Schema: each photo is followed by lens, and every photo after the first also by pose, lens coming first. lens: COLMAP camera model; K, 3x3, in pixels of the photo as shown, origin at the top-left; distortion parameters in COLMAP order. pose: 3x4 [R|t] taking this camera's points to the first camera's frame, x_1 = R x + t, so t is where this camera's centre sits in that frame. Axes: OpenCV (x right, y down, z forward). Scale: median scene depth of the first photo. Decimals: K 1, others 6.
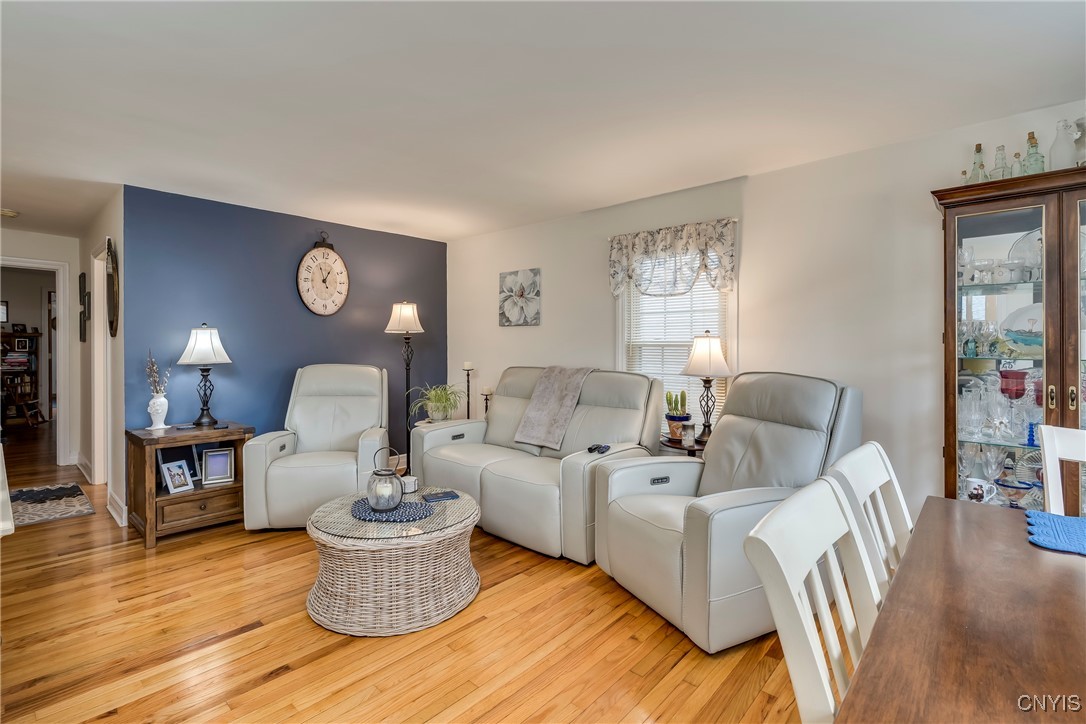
lens RADIAL K [[496.9, 0, 545.2], [0, 496.9, 354.6], [0, 0, 1]] dist [-0.005005, 0.002288]
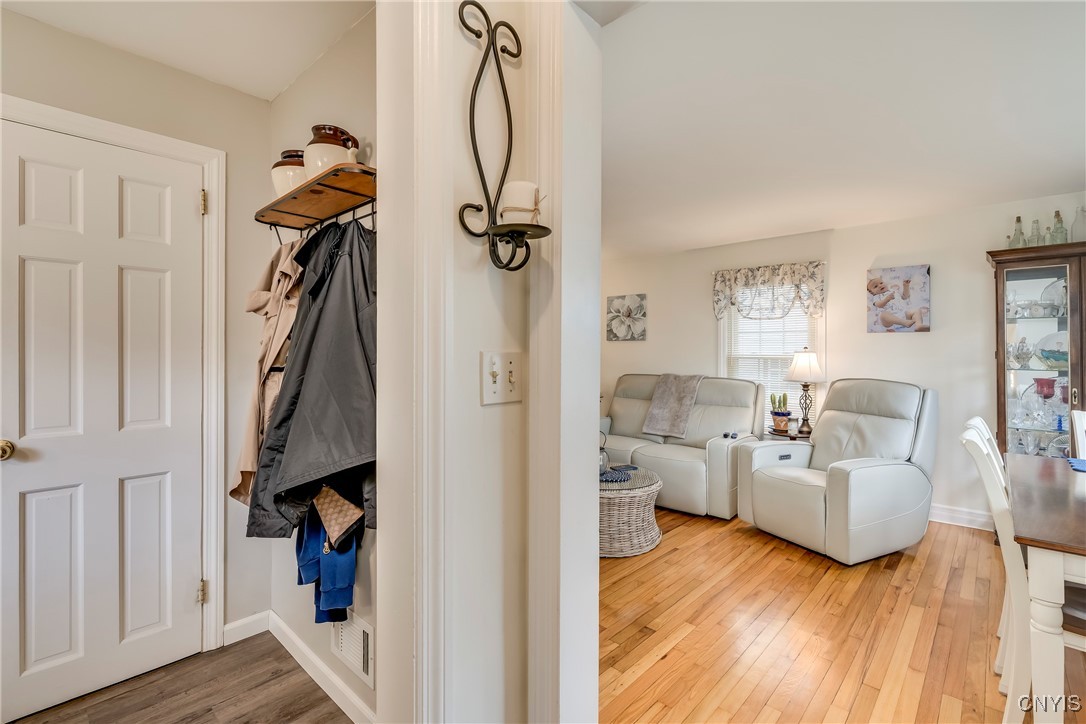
lens RADIAL K [[496.9, 0, 541.9], [0, 496.9, 355.7], [0, 0, 1]] dist [-0.005005, 0.002288]
pose [[0.999965, 0.006691, -0.005005, -0.341341], [-0.006770, 0.999850, -0.015943, -0.000089], [0.004898, 0.015977, 0.999860, -0.295738]]
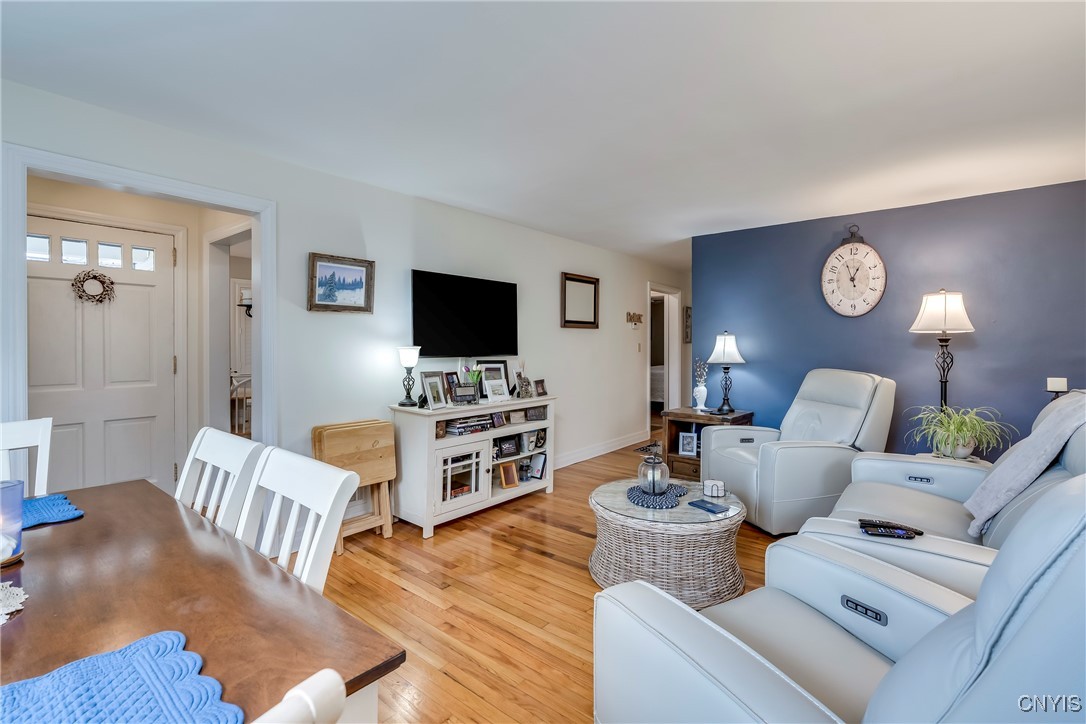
lens RADIAL K [[496.9, 0, 544.1], [0, 496.9, 357.6], [0, 0, 1]] dist [-0.005005, 0.002288]
pose [[0.055064, 0.022814, -0.998222, 0.573519], [-0.021489, 0.999534, 0.021659, -0.013699], [0.998252, 0.020258, 0.055529, 0.492813]]
